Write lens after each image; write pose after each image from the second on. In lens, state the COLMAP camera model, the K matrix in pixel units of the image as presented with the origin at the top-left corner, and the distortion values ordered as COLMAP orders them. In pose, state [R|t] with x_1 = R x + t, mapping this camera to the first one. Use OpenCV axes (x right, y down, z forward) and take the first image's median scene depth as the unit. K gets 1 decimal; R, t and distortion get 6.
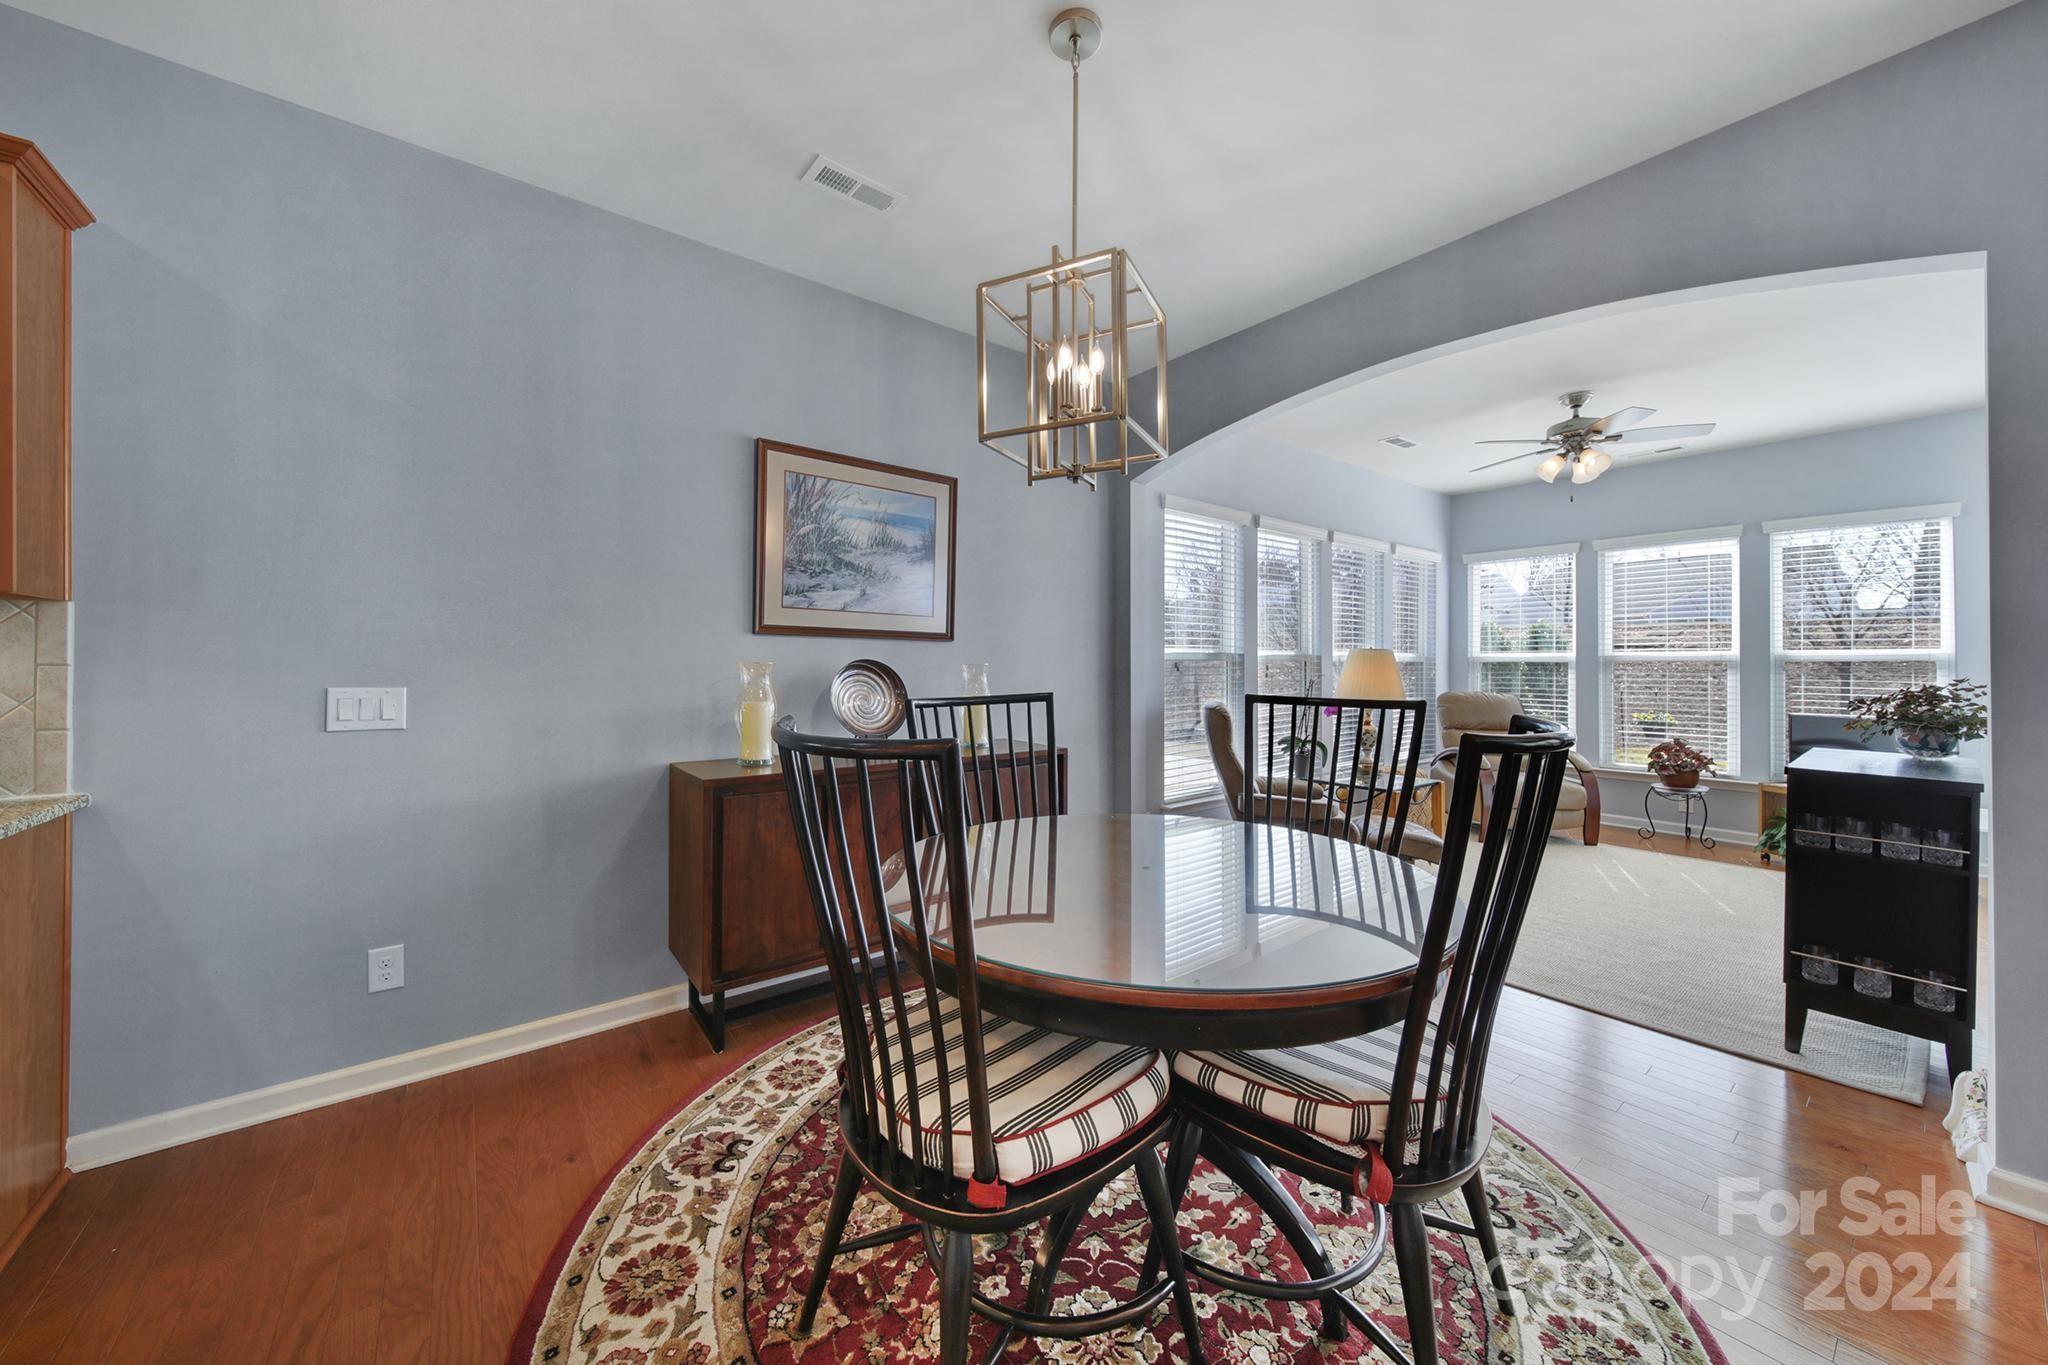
lens RADIAL K [[725.0, 0, 1016.7], [0, 725.0, 662.5], [0, 0, 1]] dist [-0.001271, -0.000559]
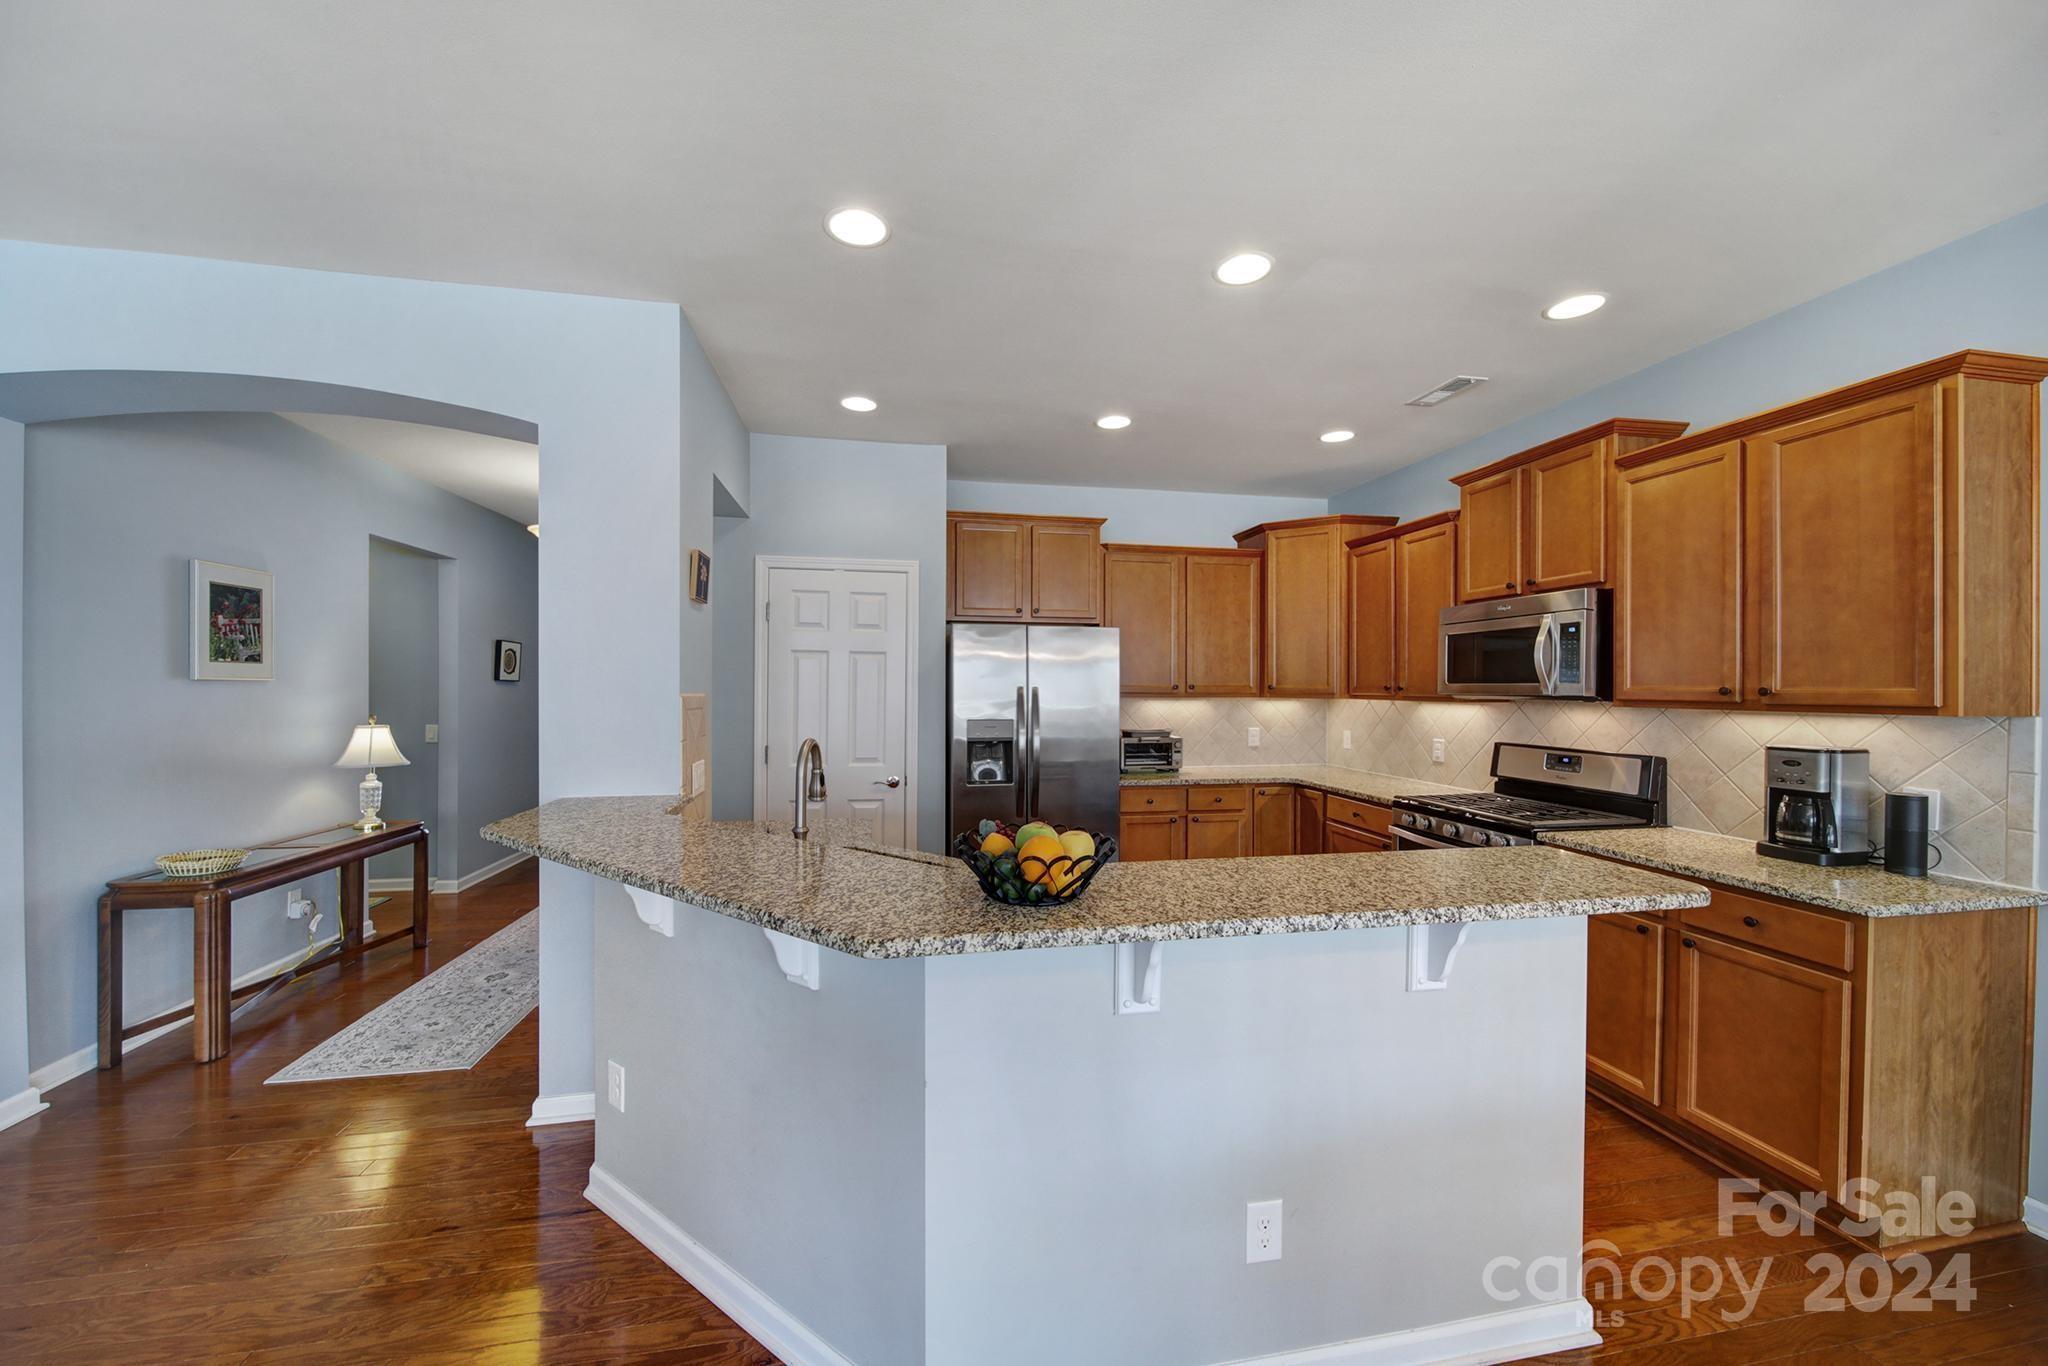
lens RADIAL K [[725.0, 0, 1023.5], [0, 725.0, 689.6], [0, 0, 1]] dist [-0.001271, -0.000559]
pose [[-0.451478, -0.001308, -0.892281, 0.242173], [-0.005953, 0.999981, 0.001546, -0.075185], [0.892262, 0.006009, -0.451477, 0.069475]]
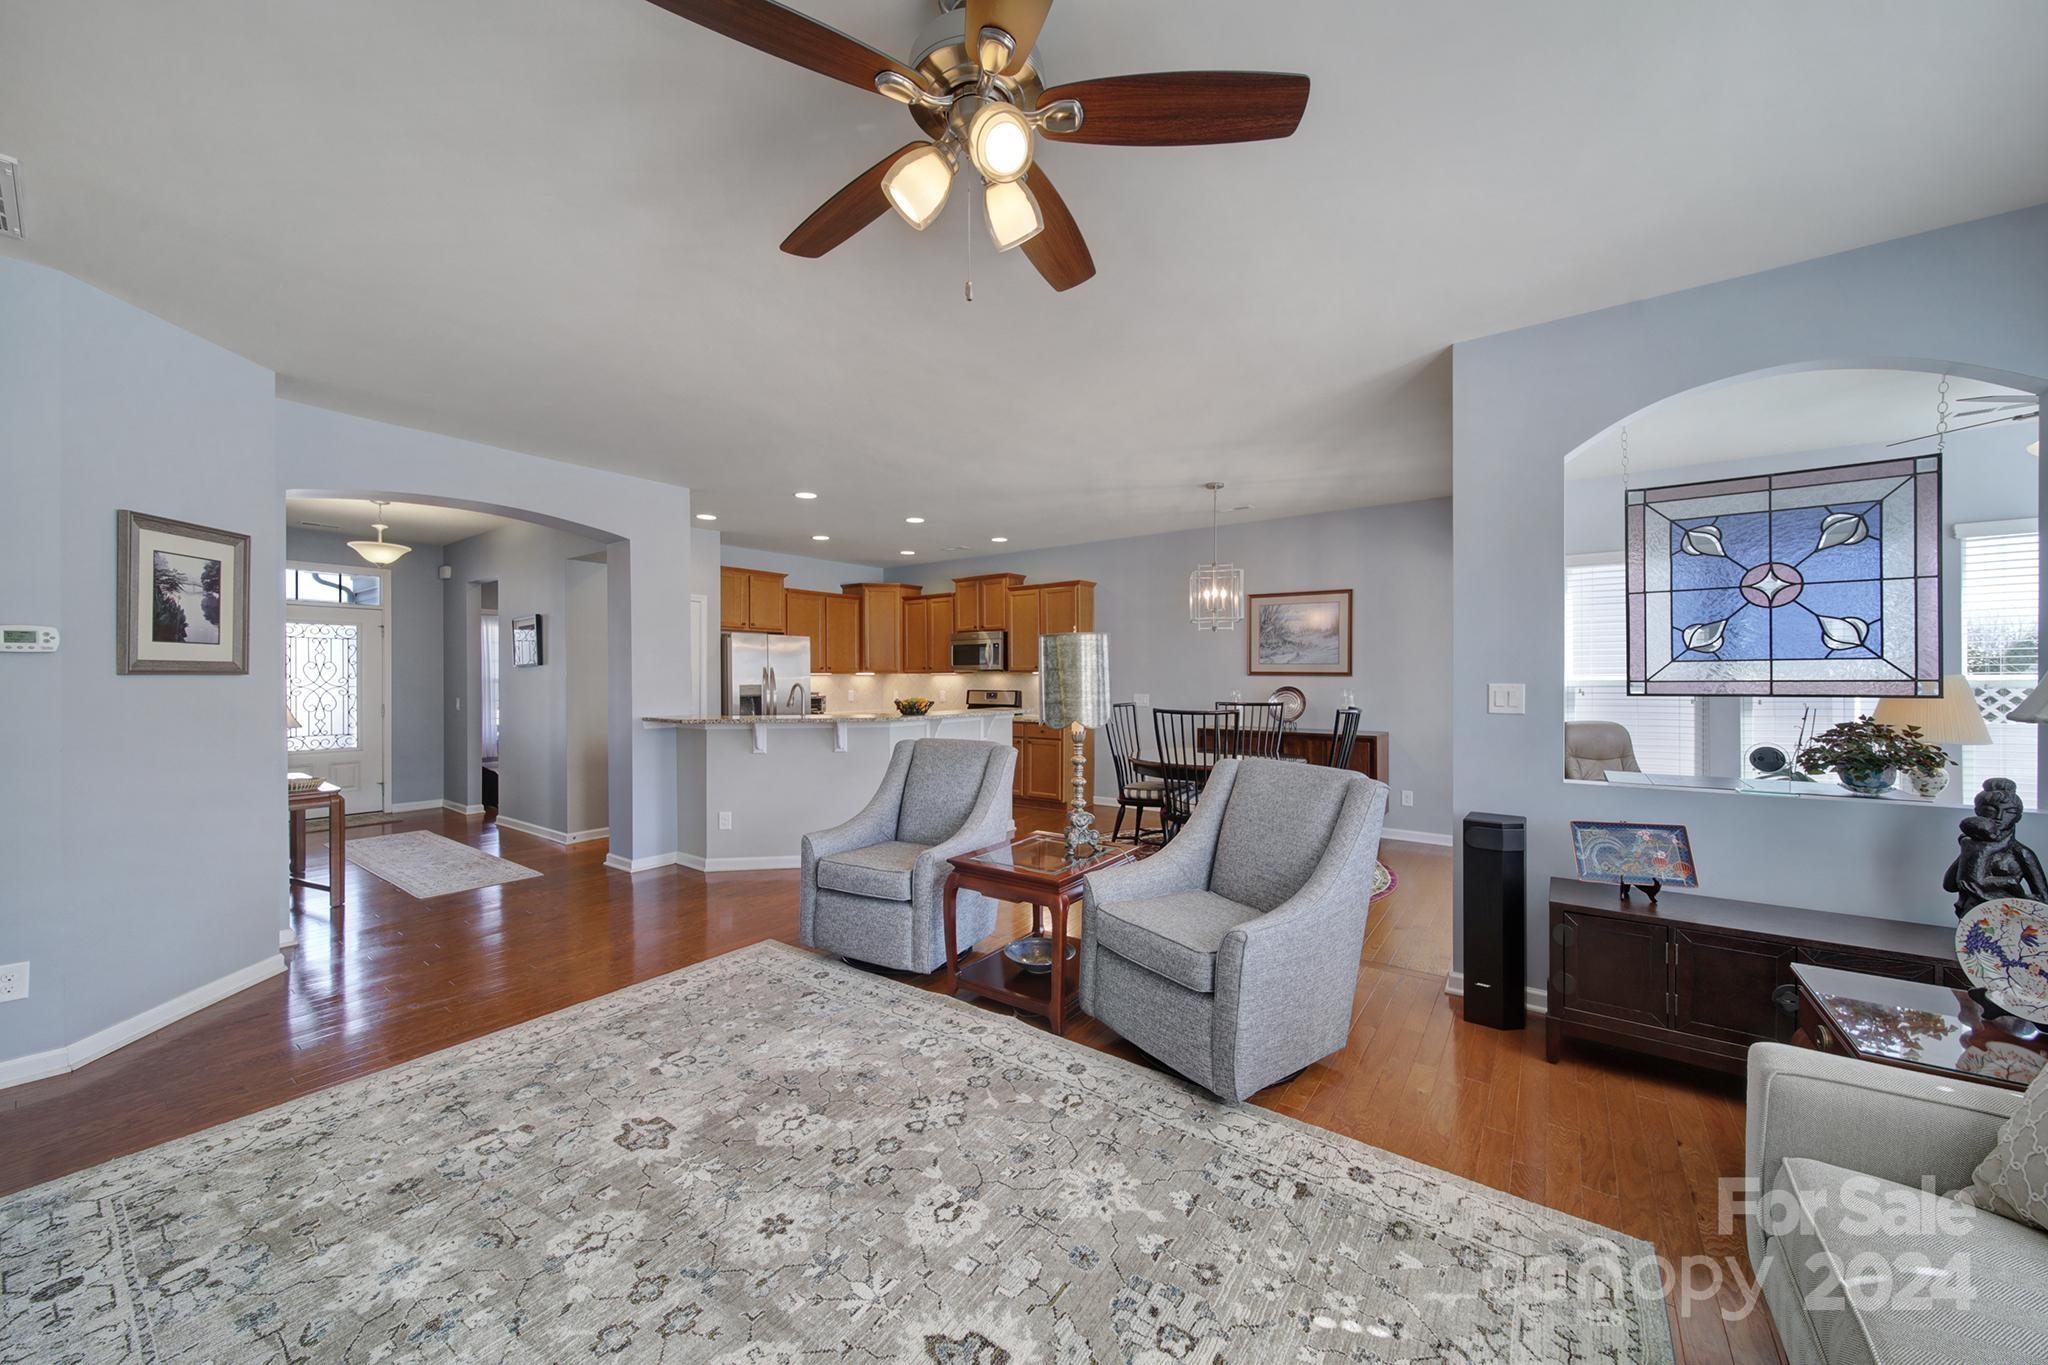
lens RADIAL K [[725.0, 0, 1011.3], [0, 725.0, 674.7], [0, 0, 1]] dist [-0.001271, -0.000559]
pose [[0.265234, -0.006960, -0.964159, 1.752854], [0.004528, 0.999972, -0.005973, -0.031049], [0.964173, -0.002781, 0.265258, -0.403209]]
